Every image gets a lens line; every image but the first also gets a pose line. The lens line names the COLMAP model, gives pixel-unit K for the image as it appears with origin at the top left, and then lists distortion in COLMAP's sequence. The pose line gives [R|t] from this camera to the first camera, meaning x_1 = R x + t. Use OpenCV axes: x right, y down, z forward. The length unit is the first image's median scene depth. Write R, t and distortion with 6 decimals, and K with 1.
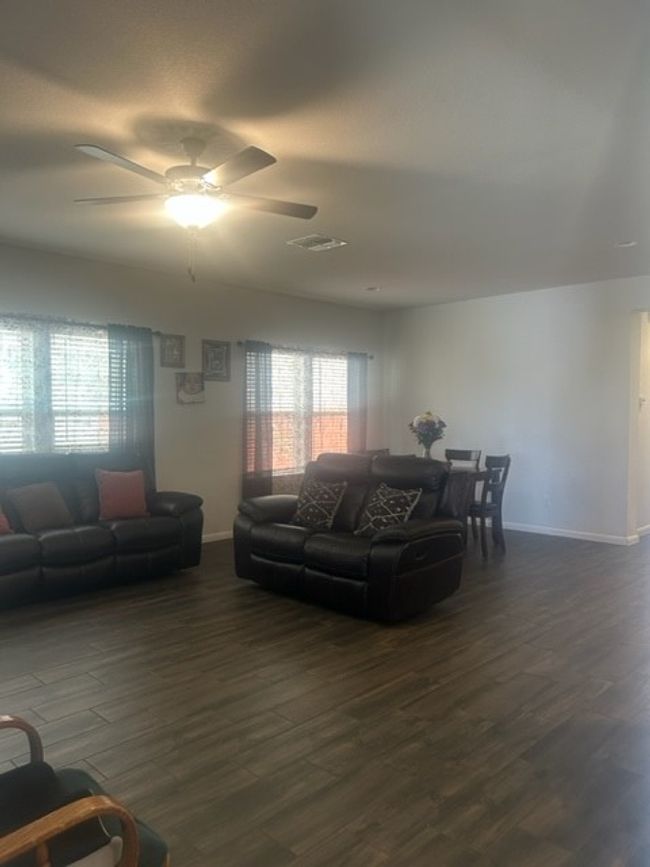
lens RADIAL K [[655.2, 0, 323.8], [0, 655.2, 433.6], [0, 0, 1]] dist [0.048713, -0.055834]
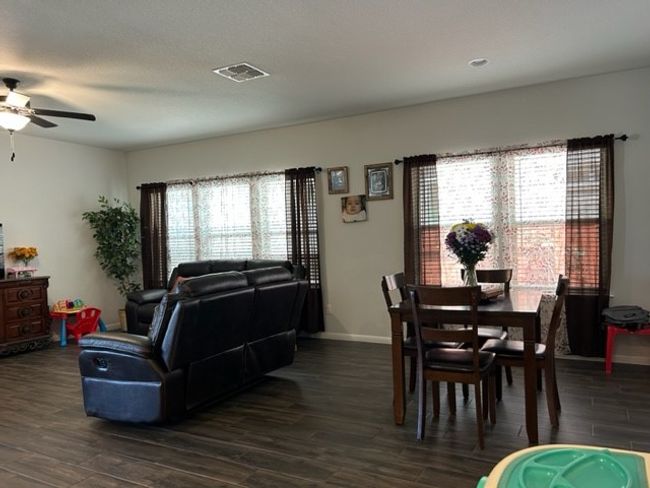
lens RADIAL K [[491.2, 0, 324.9], [0, 491.2, 247.6], [0, 0, 1]] dist [0.048713, -0.055834]
pose [[0.266738, 0.010658, -0.963710, 0.646420], [0.006368, 0.999898, 0.012820, -0.011608], [0.963748, -0.009556, 0.266642, 0.717201]]
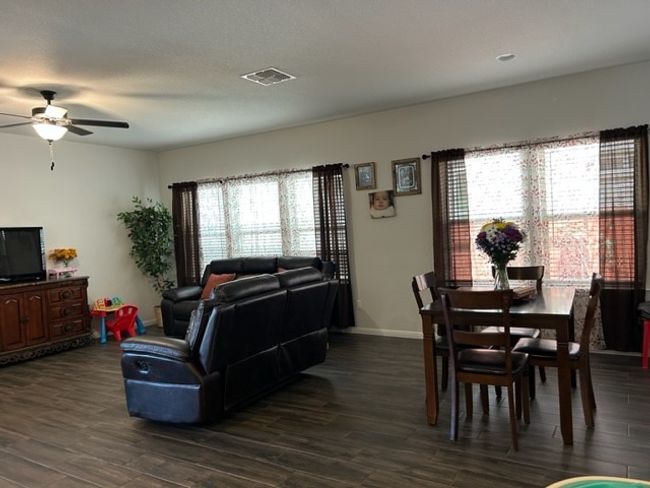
lens RADIAL K [[491.2, 0, 327.3], [0, 491.2, 241.2], [0, 0, 1]] dist [0.048713, -0.055834]
pose [[0.218578, 0.020738, -0.975599, 0.652920], [0.027745, 0.999238, 0.027457, -0.030617], [0.975425, -0.033069, 0.217836, 0.712426]]
